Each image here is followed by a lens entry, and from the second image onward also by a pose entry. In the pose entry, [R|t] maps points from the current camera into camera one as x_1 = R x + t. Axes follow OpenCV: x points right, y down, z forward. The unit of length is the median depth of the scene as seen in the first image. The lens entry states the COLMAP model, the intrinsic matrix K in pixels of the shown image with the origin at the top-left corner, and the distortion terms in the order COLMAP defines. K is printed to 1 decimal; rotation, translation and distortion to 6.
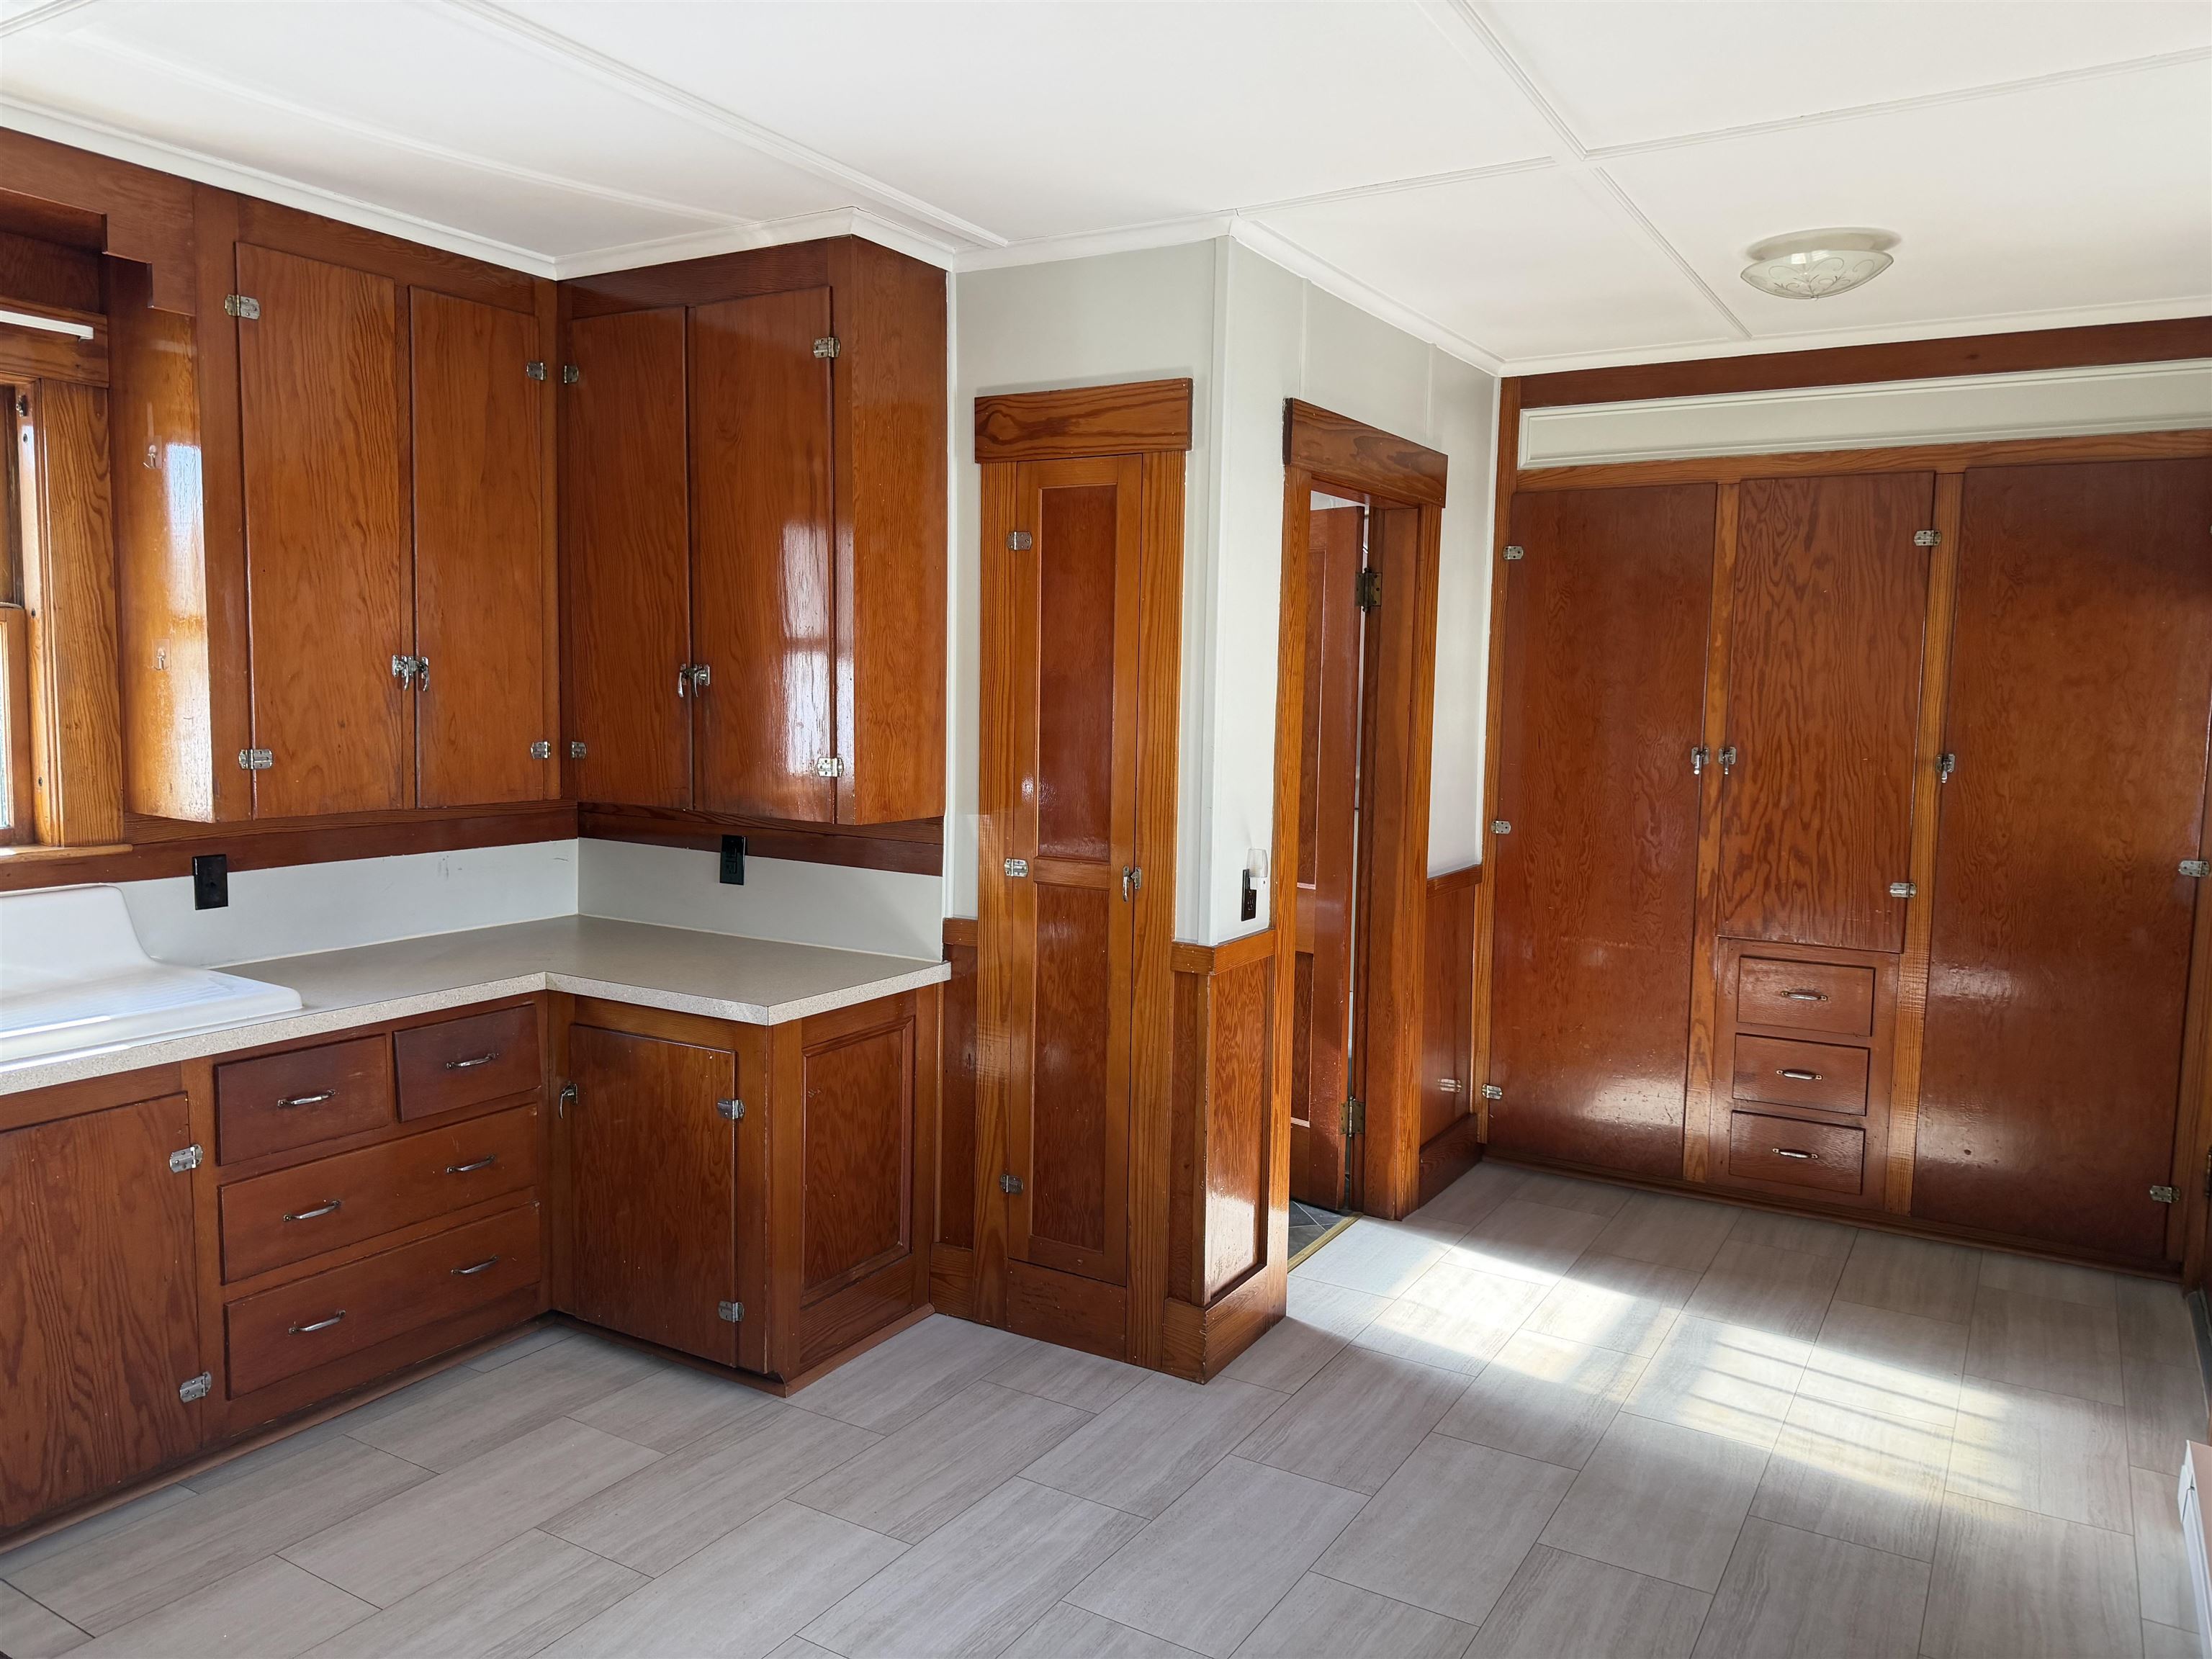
lens RADIAL K [[1555.6, 0, 1146.2], [0, 1555.6, 825.2], [0, 0, 1]] dist [0.045096, -0.049073]
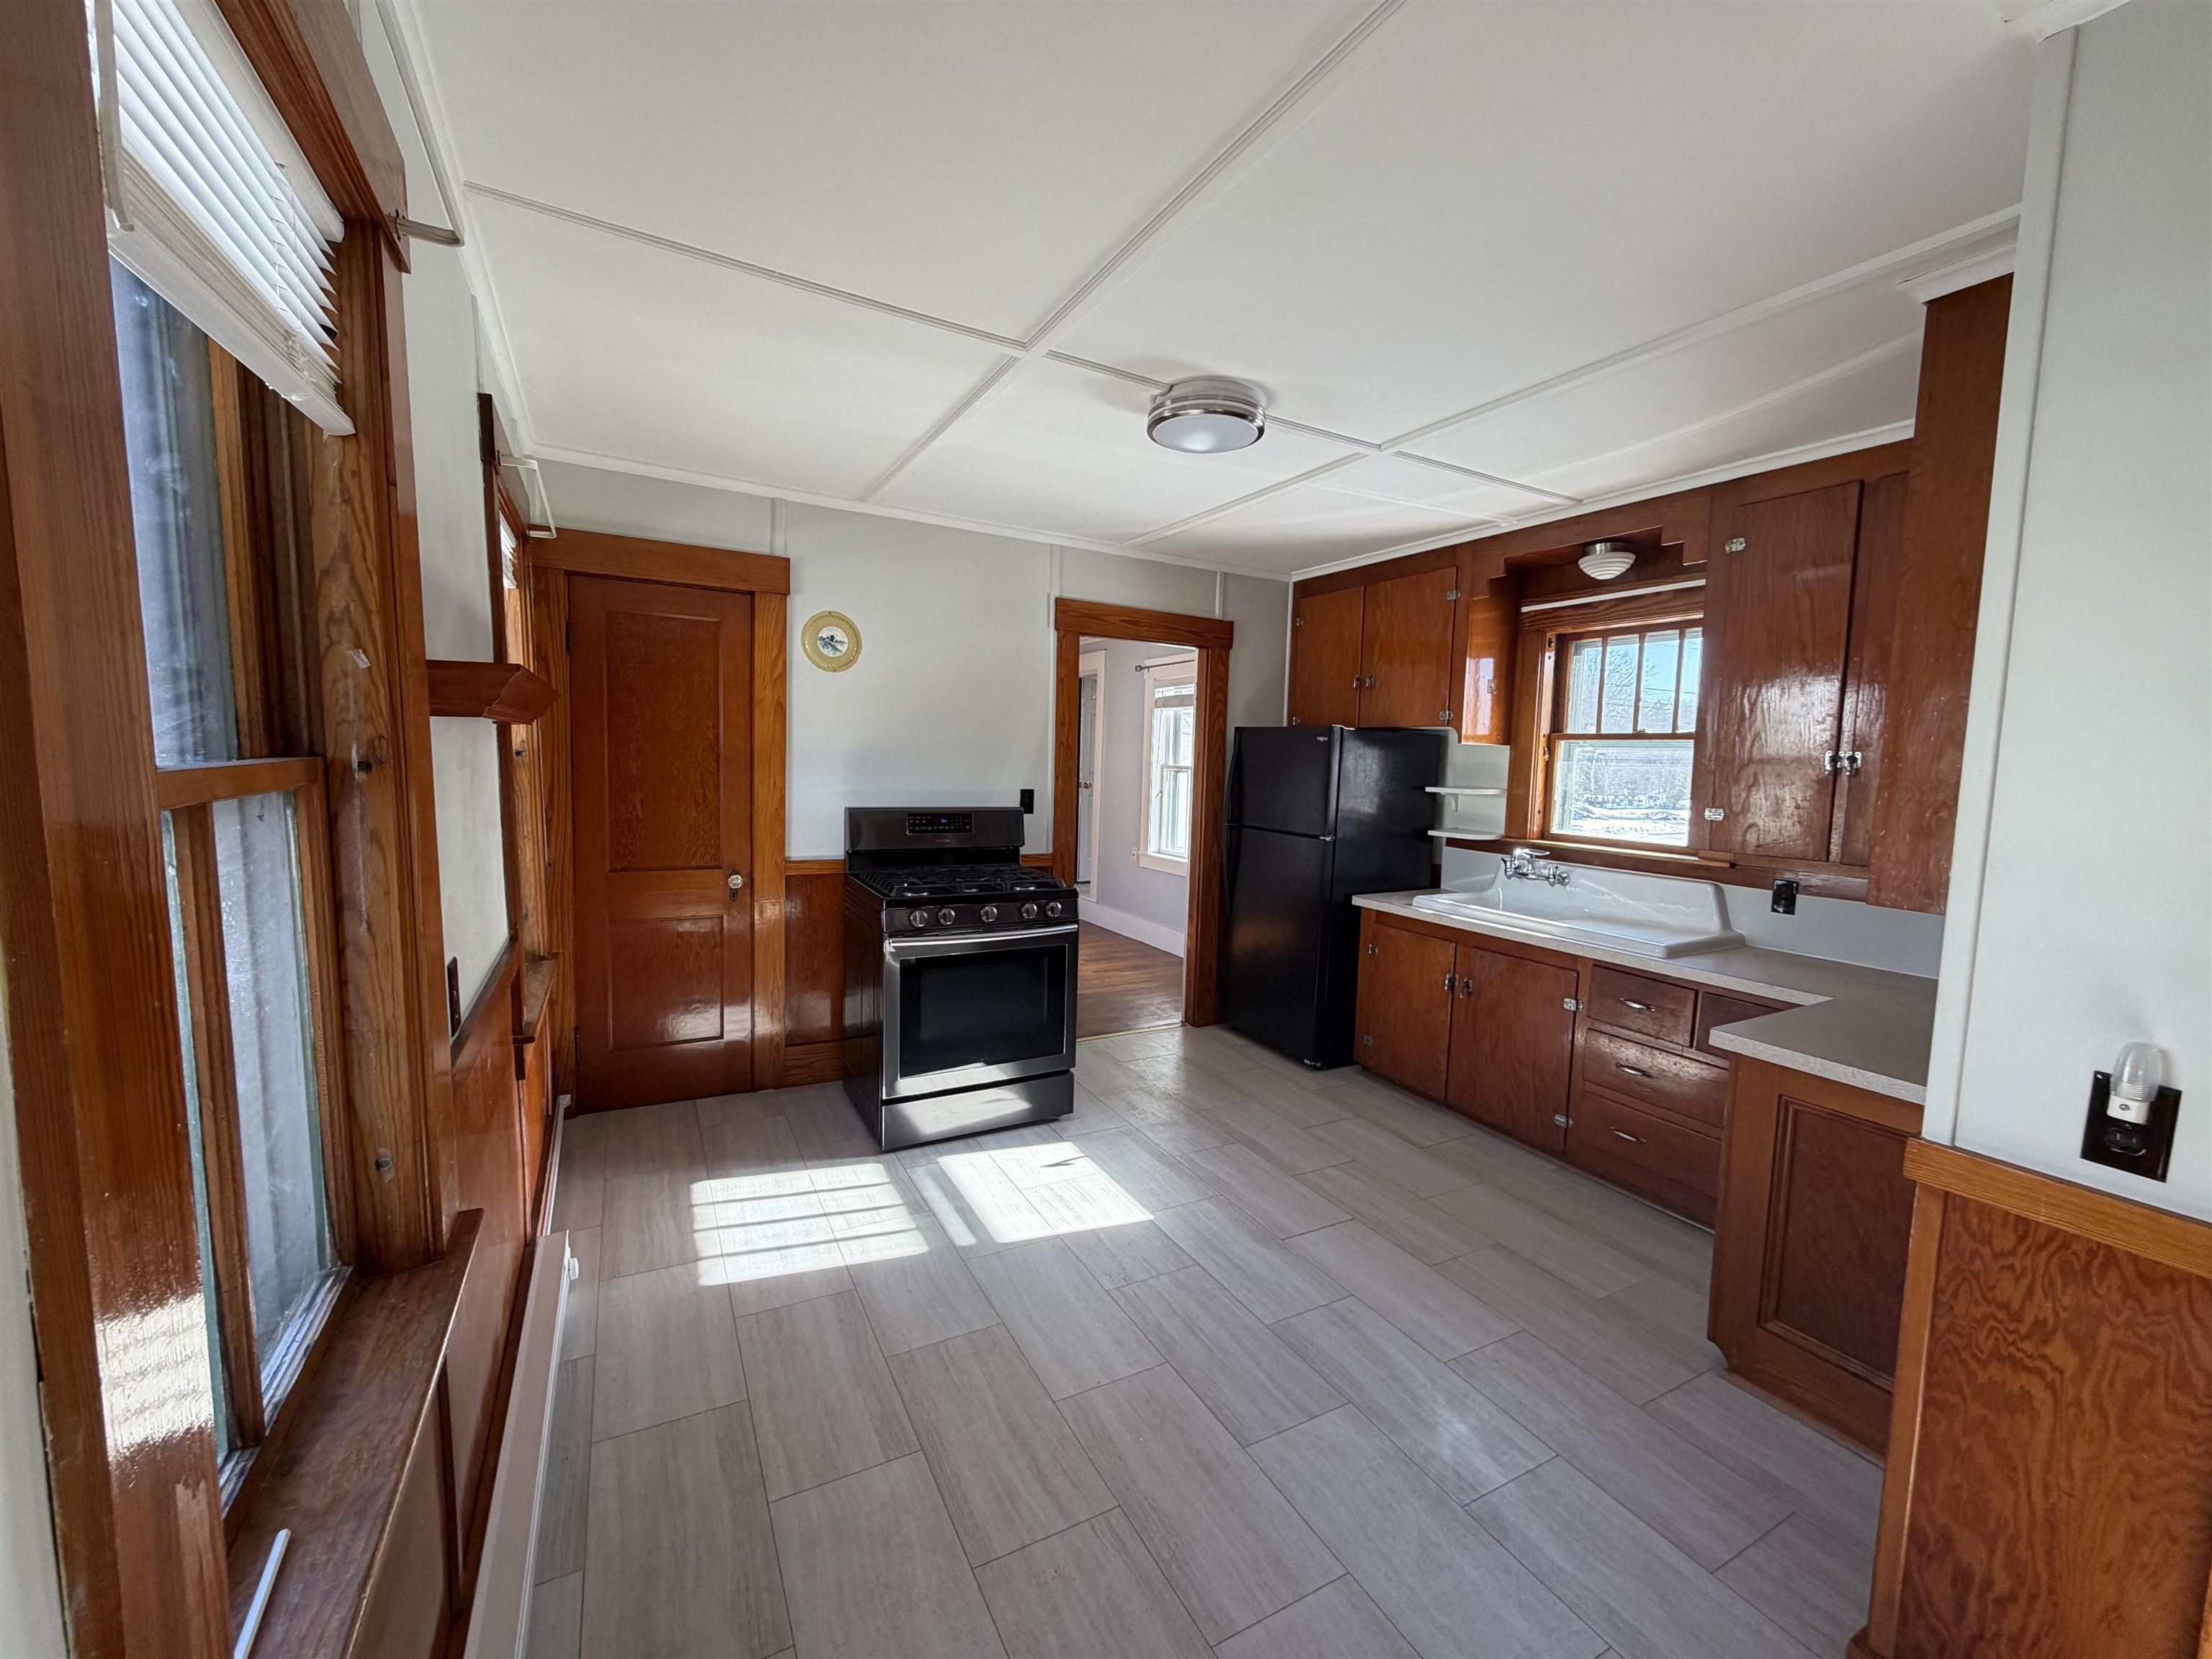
lens RADIAL K [[873.4, 0, 1086.5], [0, 873.4, 836.5], [0, 0, 1]] dist [0.000378, 0.000720]
pose [[-0.525281, 0.048619, -0.849539, 0.626942], [-0.117368, 0.984685, 0.128923, -0.066003], [0.842796, 0.167429, -0.511530, 0.993128]]
